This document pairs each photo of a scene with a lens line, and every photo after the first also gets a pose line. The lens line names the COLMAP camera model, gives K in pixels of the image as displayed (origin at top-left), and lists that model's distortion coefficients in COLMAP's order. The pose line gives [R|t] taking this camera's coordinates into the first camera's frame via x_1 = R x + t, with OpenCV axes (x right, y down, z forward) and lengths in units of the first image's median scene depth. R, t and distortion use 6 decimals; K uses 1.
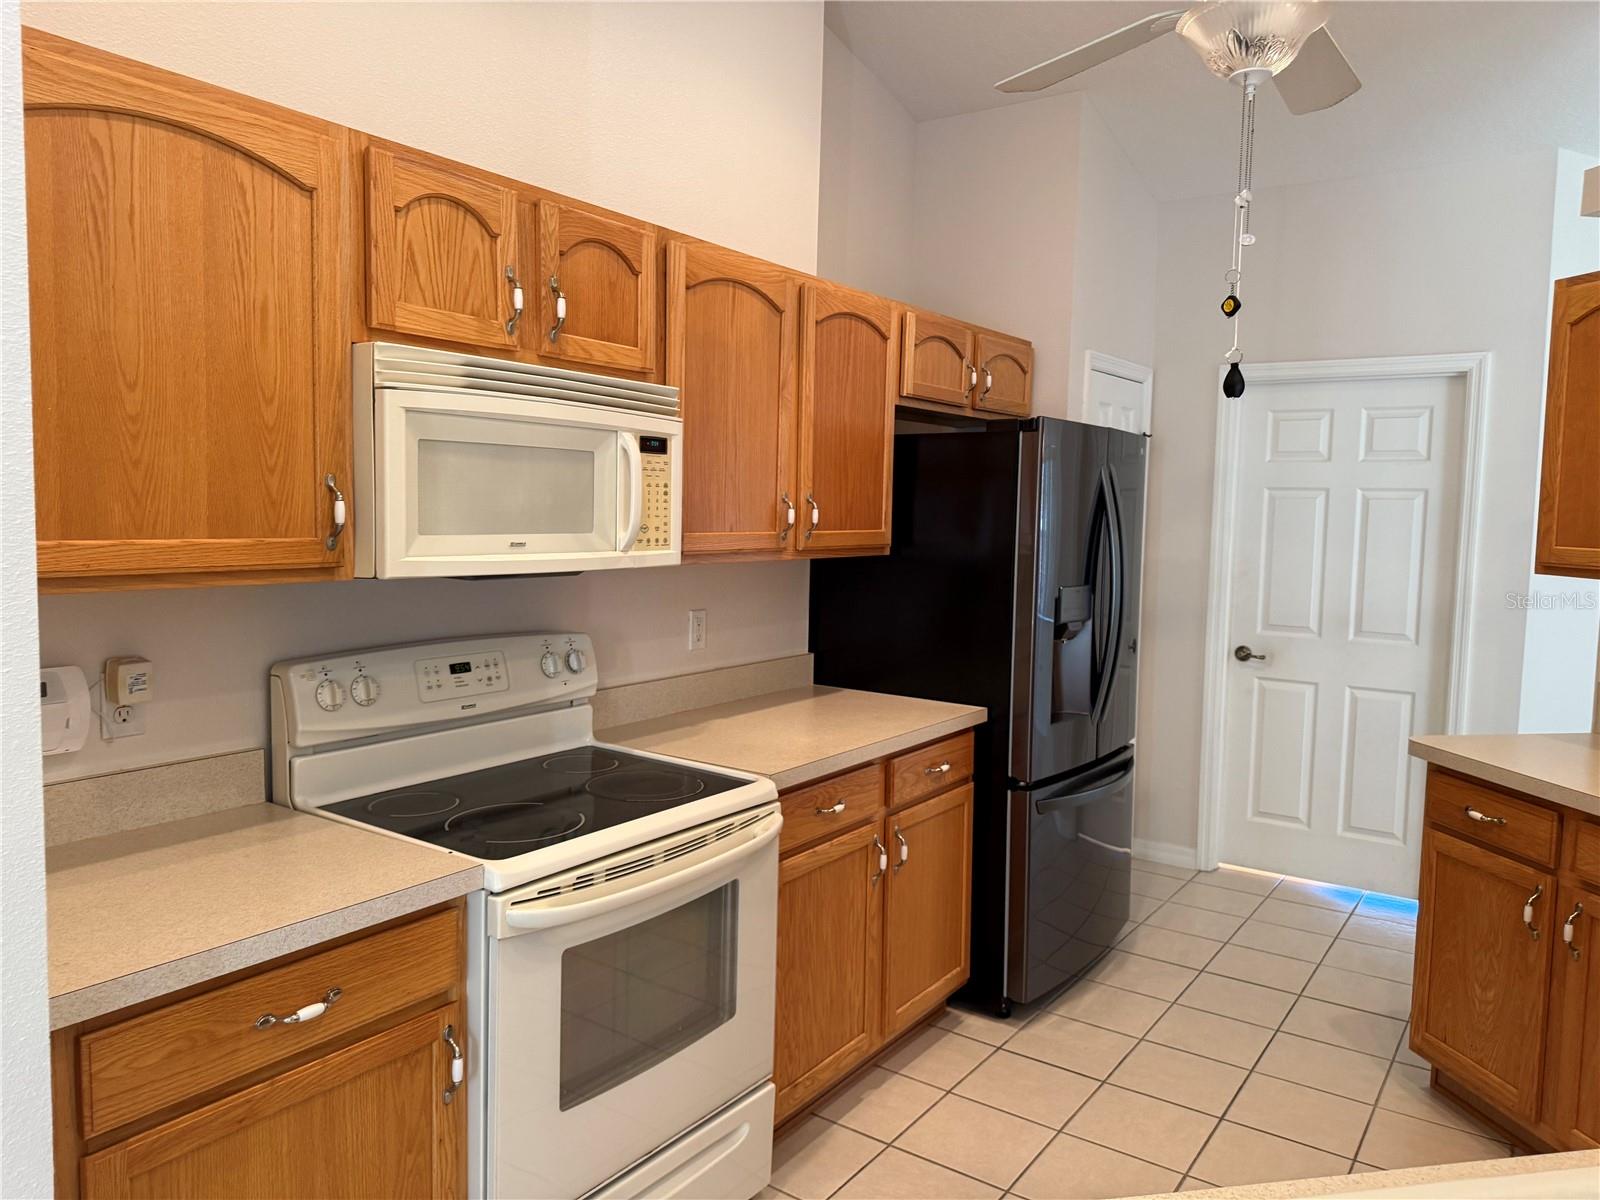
lens RADIAL K [[1152.0, 0, 800.0], [0, 1152.0, 600.0], [0, 0, 1]] dist [0.156814, -0.233931]
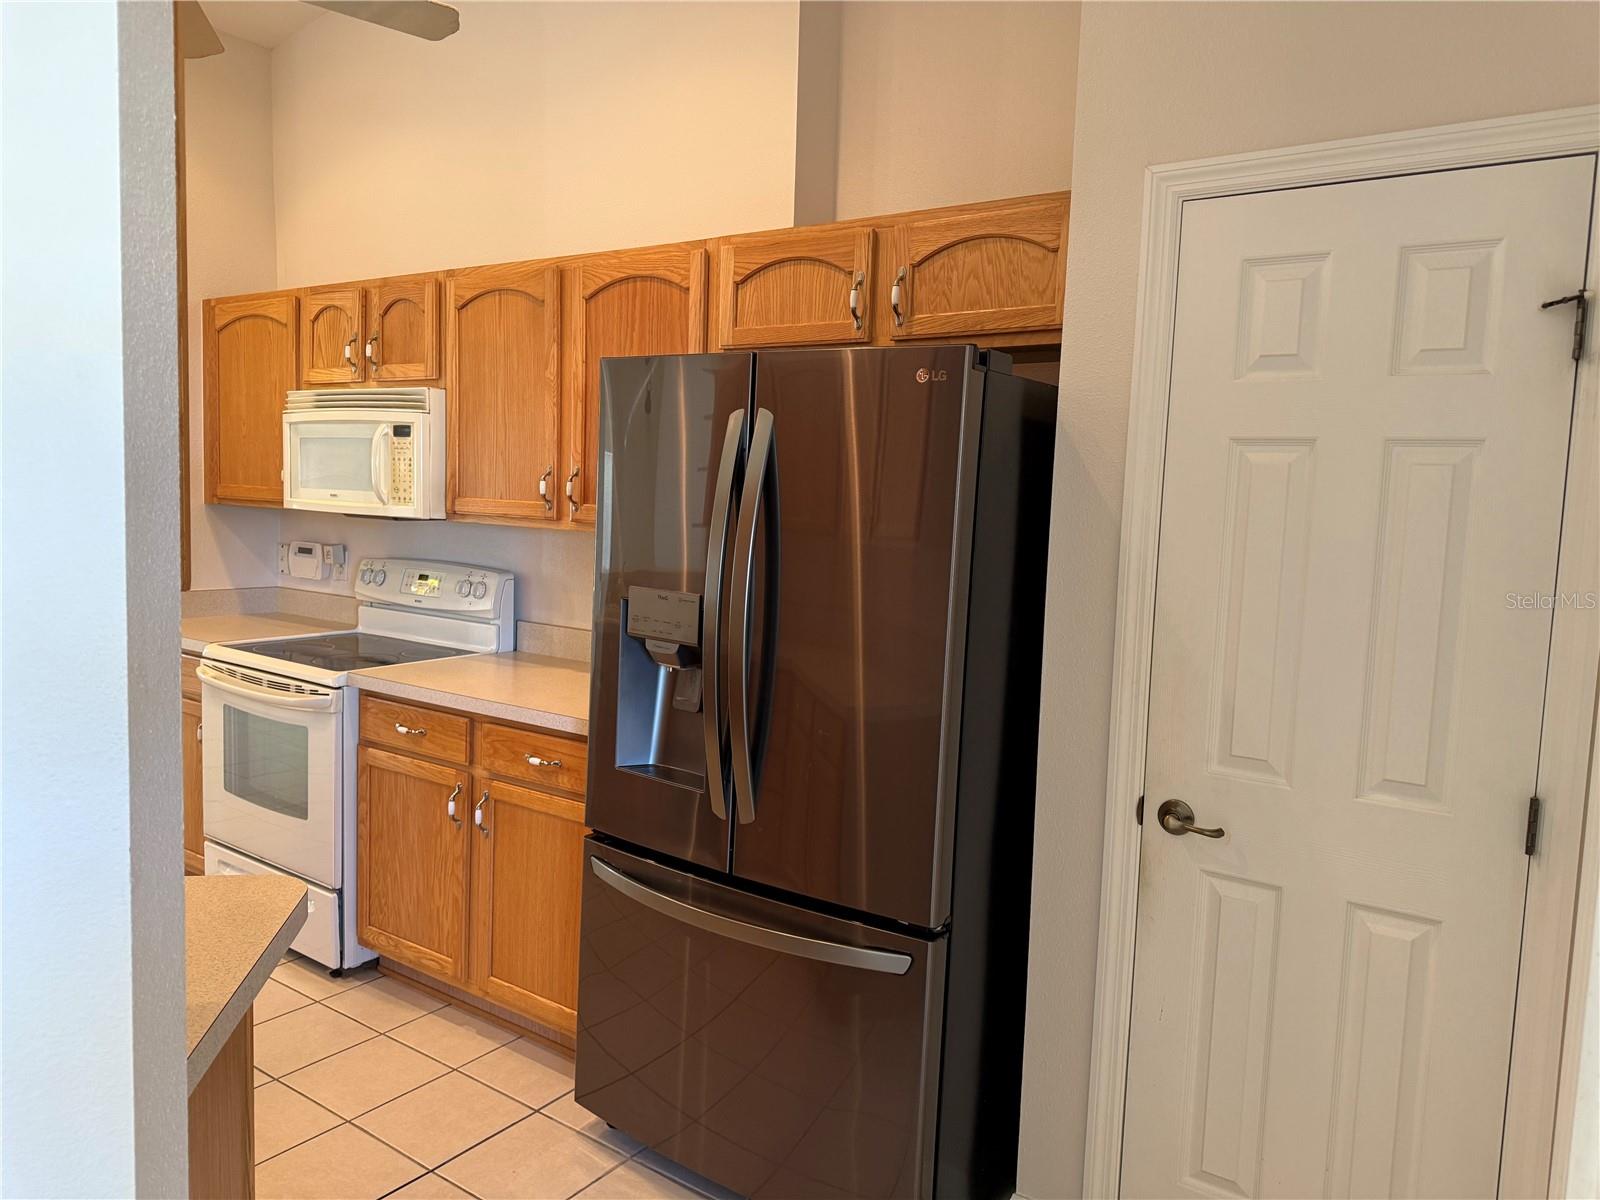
lens RADIAL K [[1152.0, 0, 800.0], [0, 1152.0, 600.0], [0, 0, 1]] dist [0.156814, -0.233931]
pose [[-0.032216, 0.075867, -0.996597, 1.287113], [-0.116895, 0.989986, 0.079143, -0.098145], [0.992622, 0.119047, -0.023024, 1.520743]]
